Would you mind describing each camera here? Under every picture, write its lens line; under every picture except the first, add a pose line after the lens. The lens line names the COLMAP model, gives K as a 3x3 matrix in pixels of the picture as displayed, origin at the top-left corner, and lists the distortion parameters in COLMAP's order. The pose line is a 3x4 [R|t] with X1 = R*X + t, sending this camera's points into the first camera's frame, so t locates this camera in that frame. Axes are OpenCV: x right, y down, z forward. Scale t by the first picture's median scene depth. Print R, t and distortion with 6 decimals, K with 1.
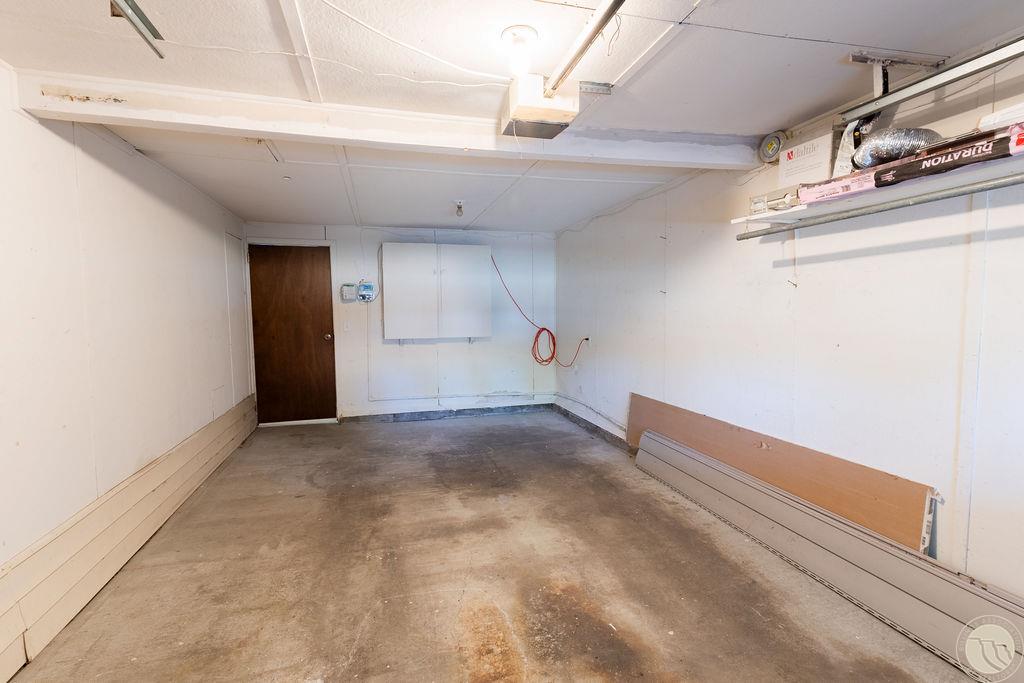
lens RADIAL K [[470.8, 0, 512.5], [0, 470.8, 341.6], [0, 0, 1]] dist [0.020977, -0.004941]
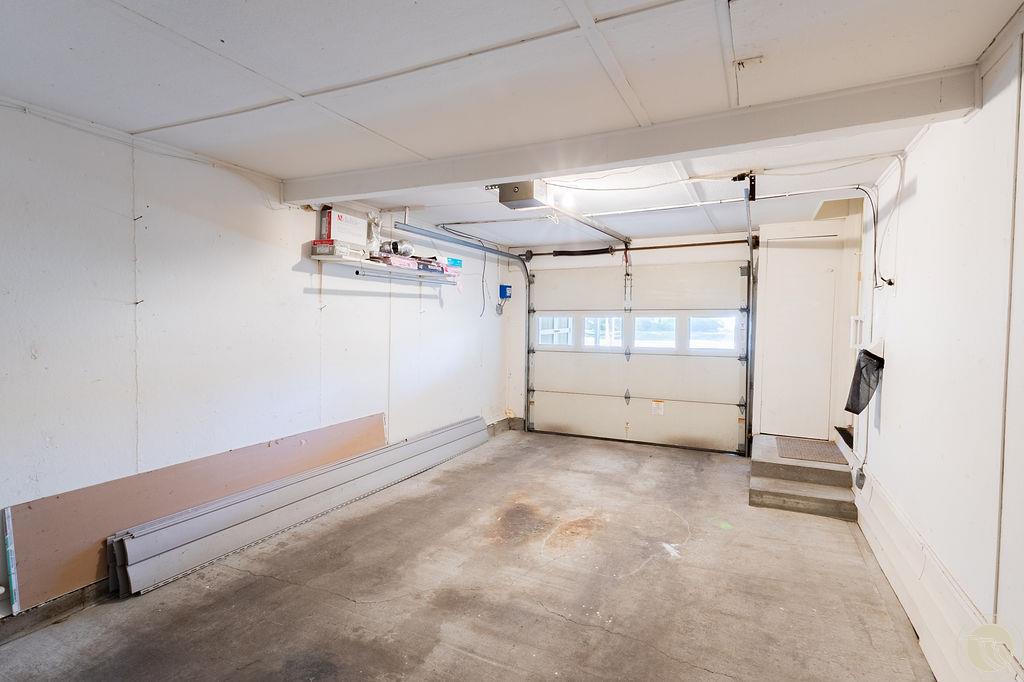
lens RADIAL K [[470.8, 0, 514.1], [0, 470.8, 339.0], [0, 0, 1]] dist [0.020977, -0.004941]
pose [[-0.732422, -0.024586, 0.680407, -0.739045], [0.047486, 0.995069, 0.087073, -0.129549], [-0.679193, 0.096084, -0.727643, 1.671329]]
